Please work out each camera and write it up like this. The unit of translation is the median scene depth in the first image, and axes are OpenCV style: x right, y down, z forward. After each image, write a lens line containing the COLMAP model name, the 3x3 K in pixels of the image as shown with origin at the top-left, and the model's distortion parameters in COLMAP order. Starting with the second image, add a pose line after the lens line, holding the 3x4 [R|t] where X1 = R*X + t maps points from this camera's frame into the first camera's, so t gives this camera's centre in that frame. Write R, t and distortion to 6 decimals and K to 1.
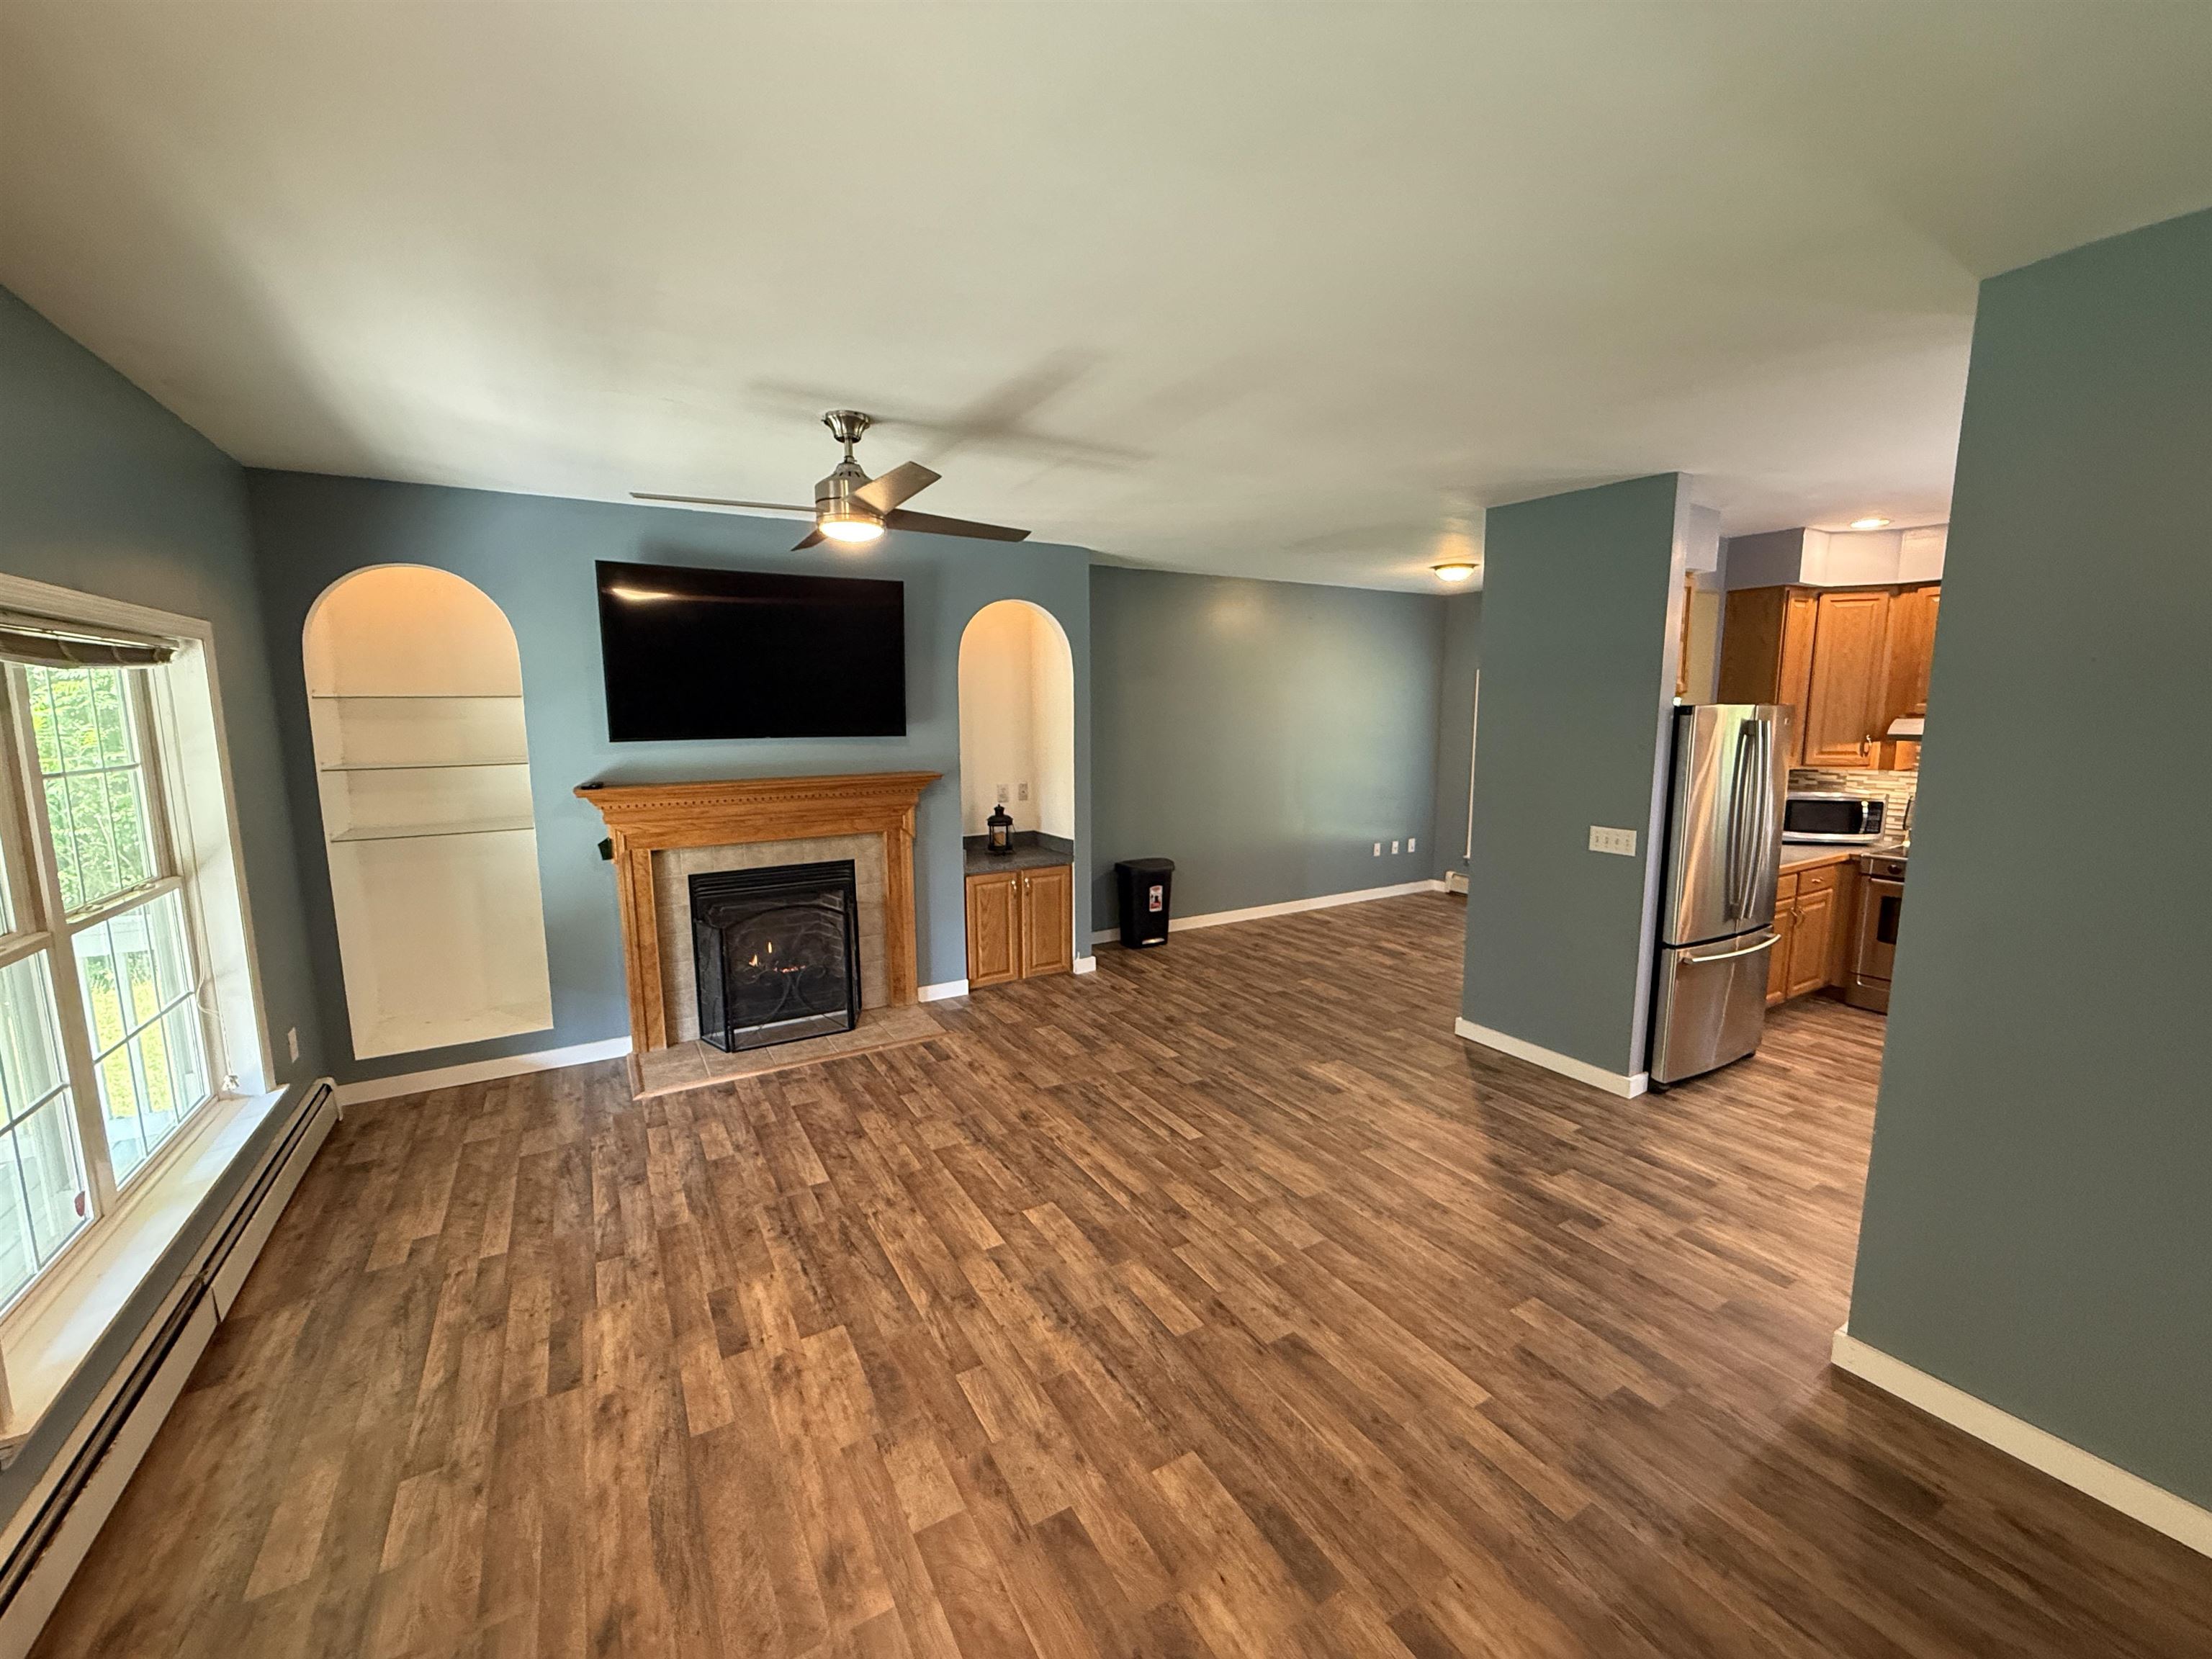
lens RADIAL K [[882.9, 0, 1096.0], [0, 882.9, 828.6], [0, 0, 1]] dist [-0.003208, 0.001785]
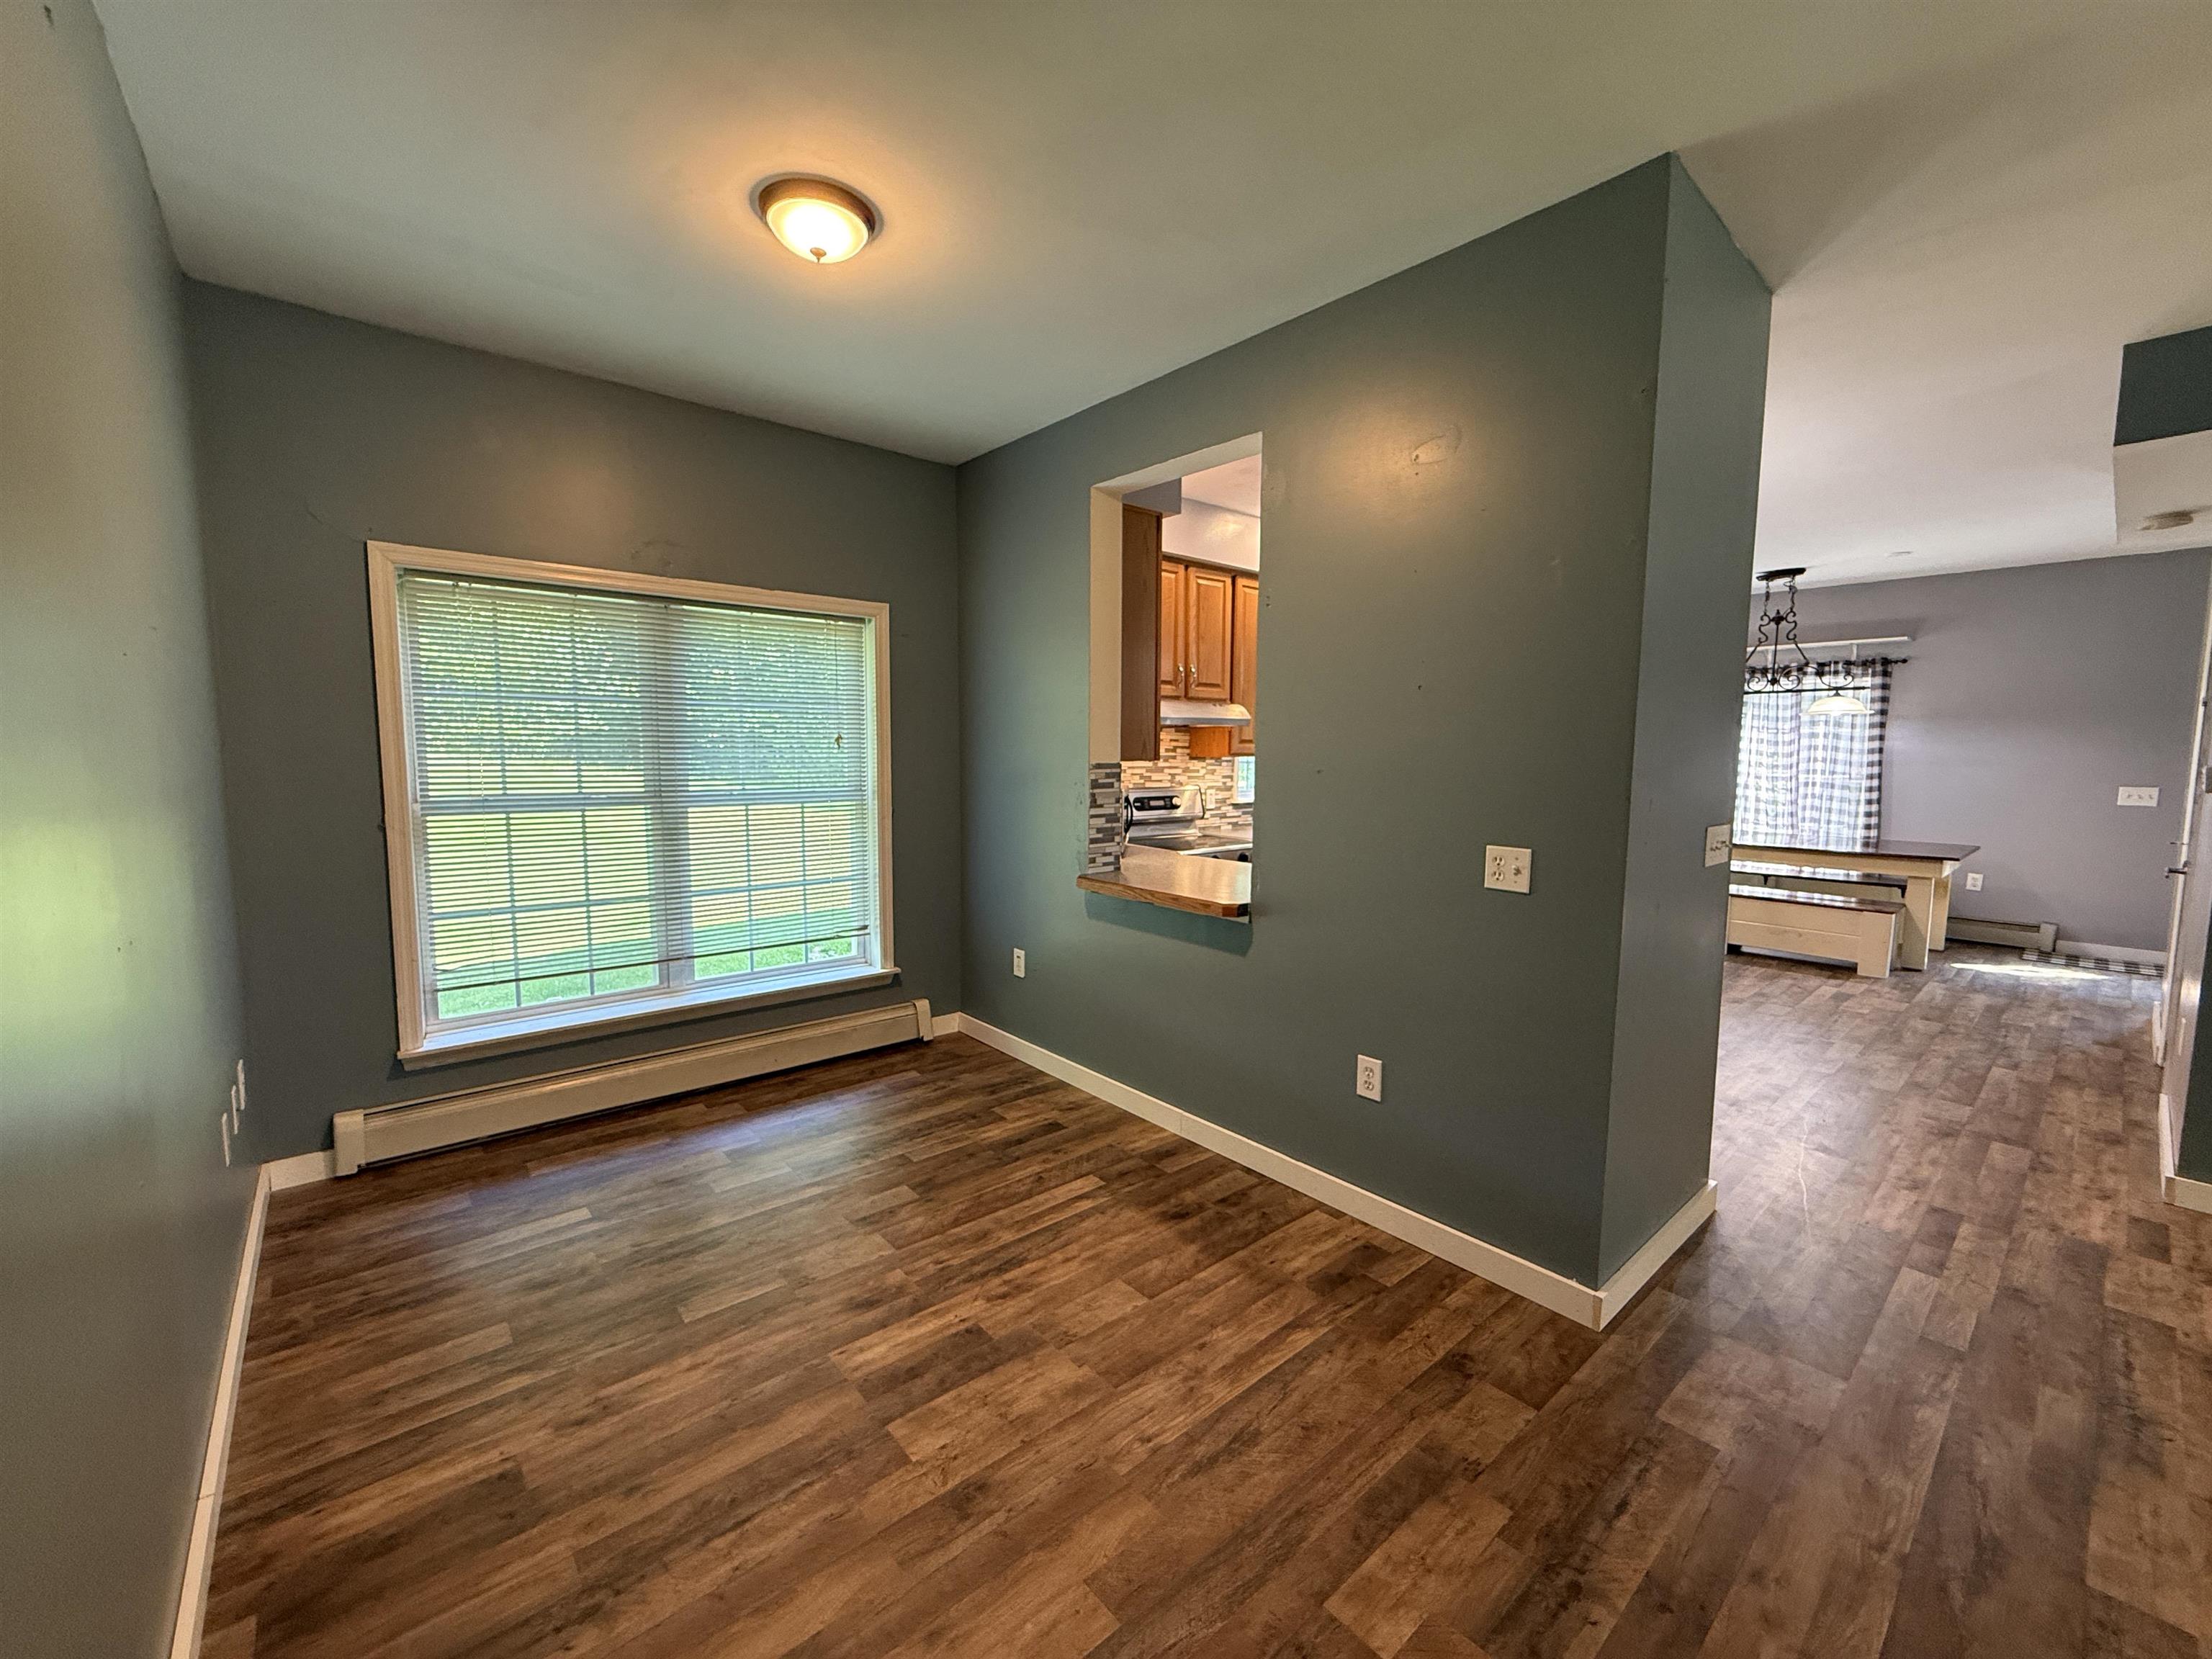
lens RADIAL K [[882.9, 0, 1090.2], [0, 882.9, 835.6], [0, 0, 1]] dist [-0.003208, 0.001785]
pose [[-0.174398, -0.095927, 0.979991, 0.030404], [0.130604, 0.984197, 0.119581, -0.107095], [-0.975975, 0.148845, -0.159114, 1.261318]]
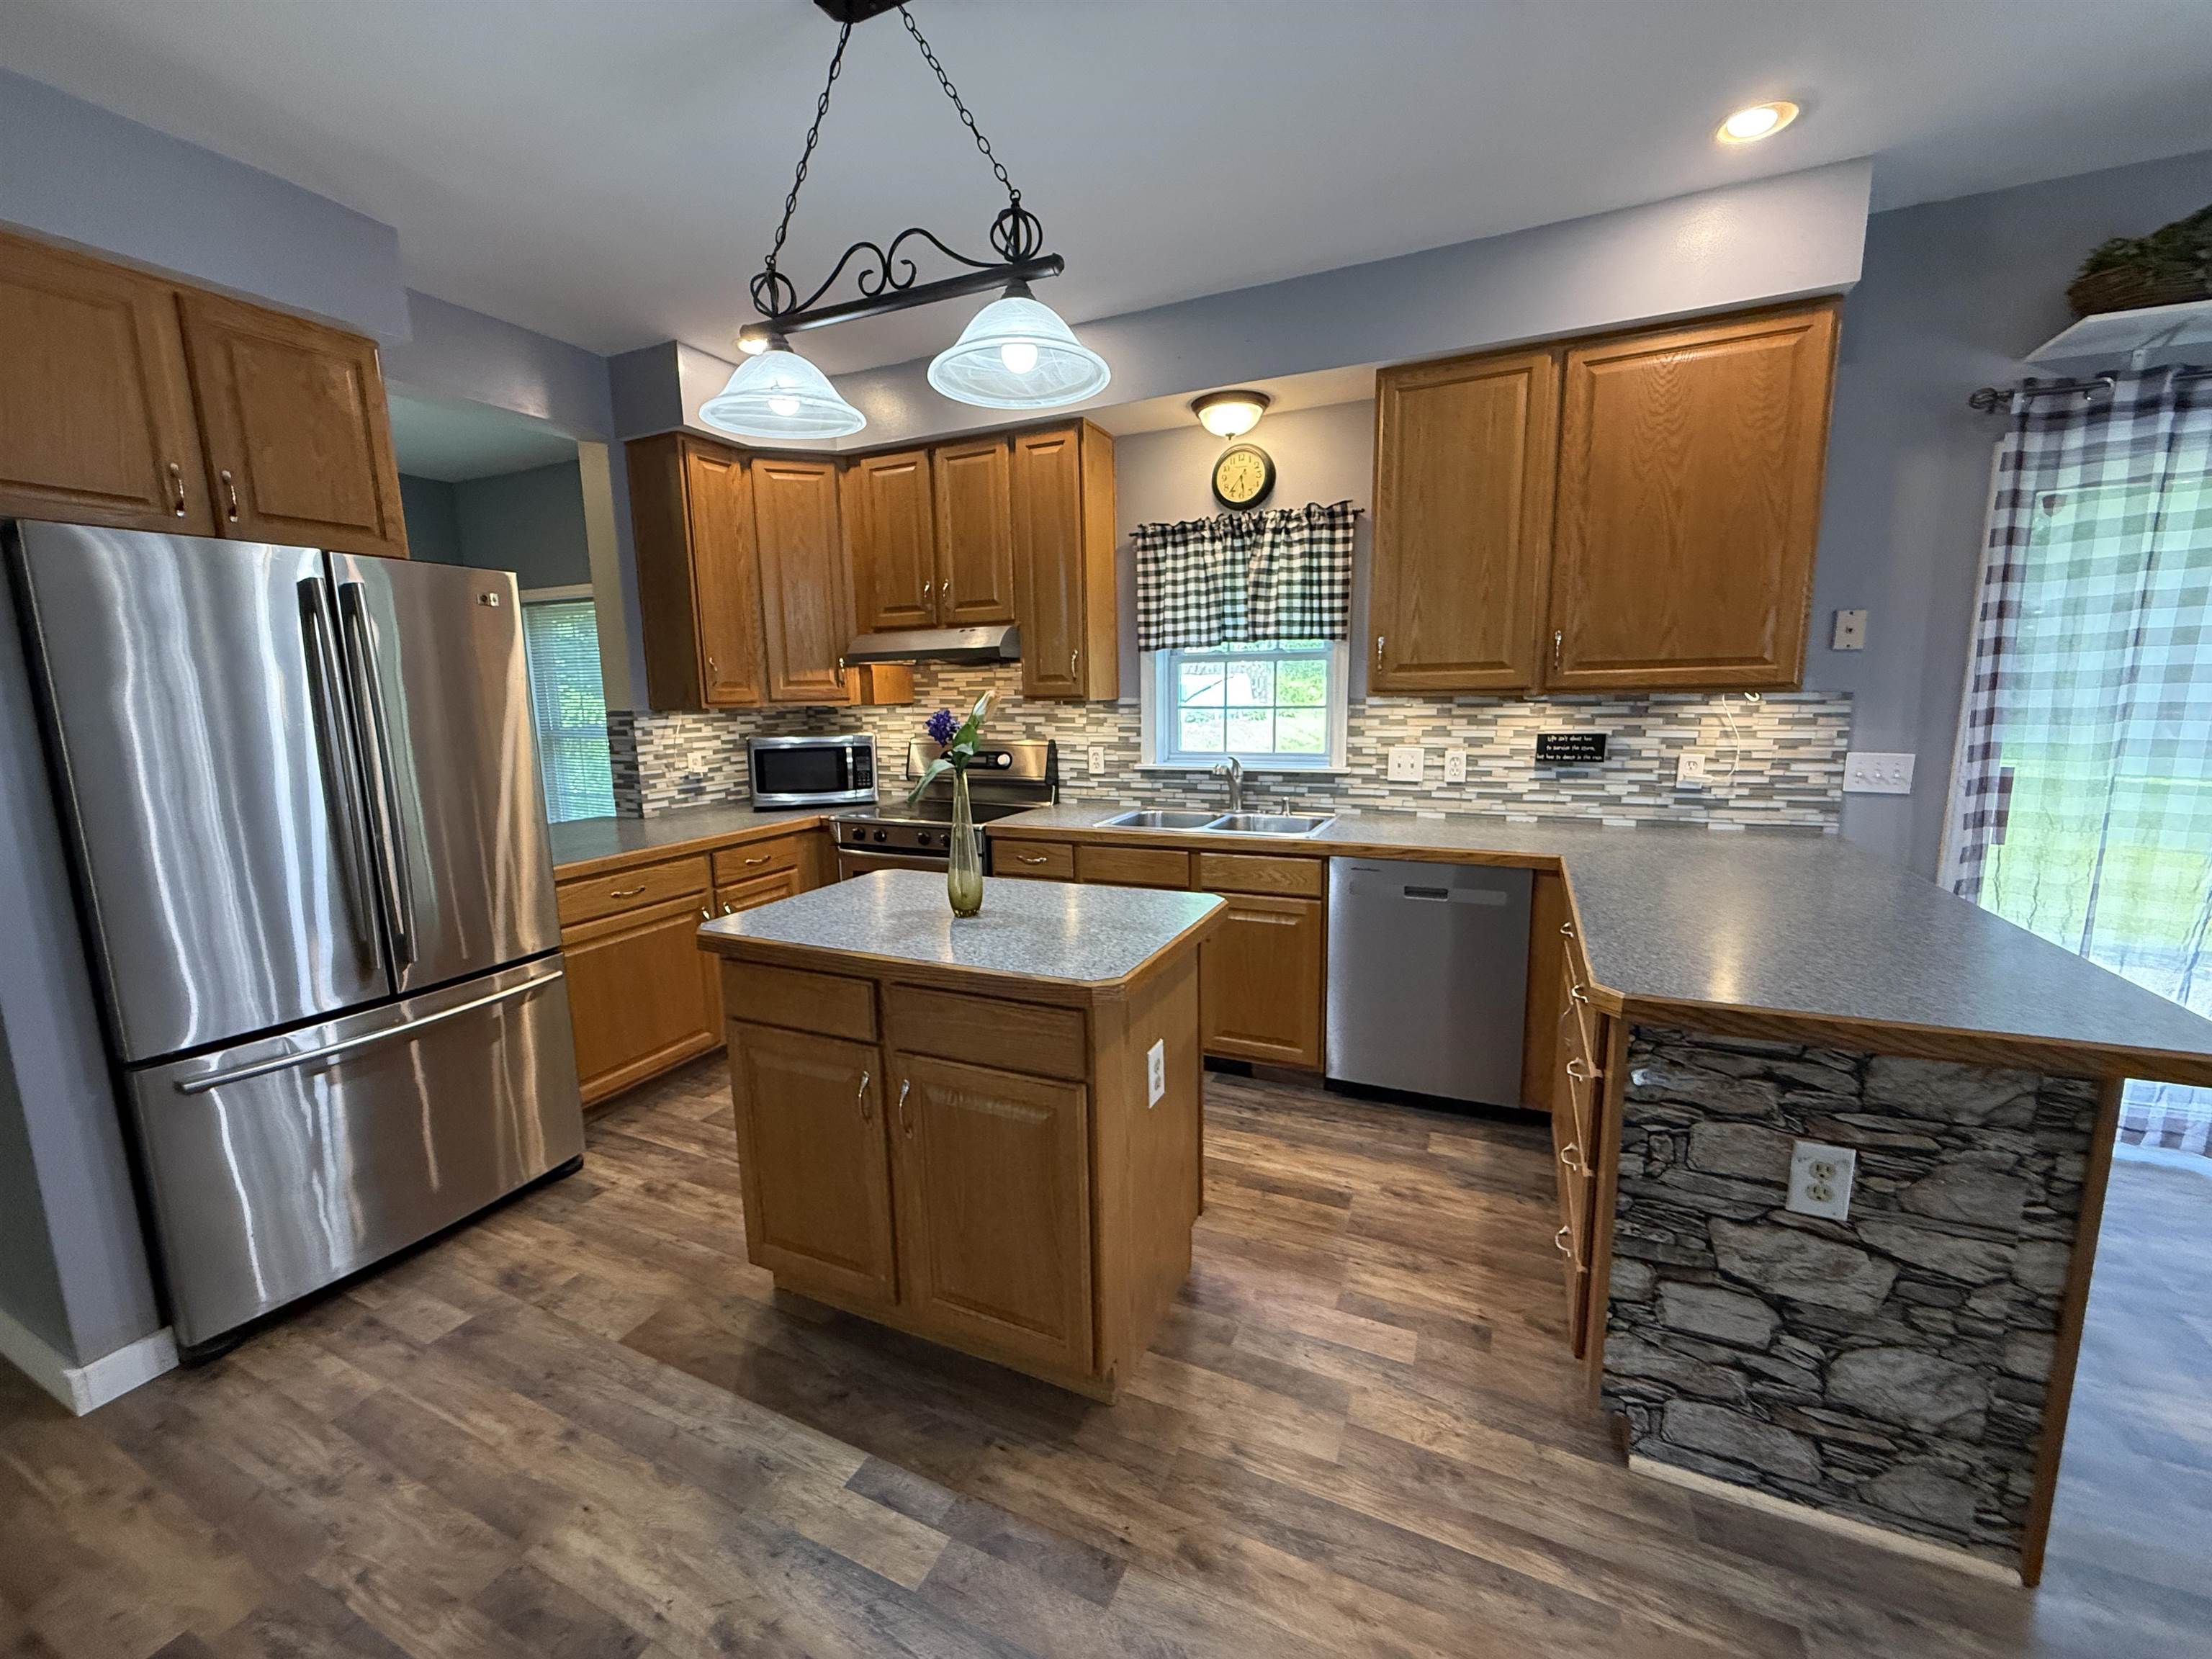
lens RADIAL K [[882.9, 0, 1088.1], [0, 882.9, 832.0], [0, 0, 1]] dist [-0.003208, 0.001785]
pose [[0.825496, -0.098361, 0.555771, 0.655485], [0.091115, 0.995006, 0.040762, 0.031847], [-0.557005, 0.016990, 0.830336, 0.276483]]
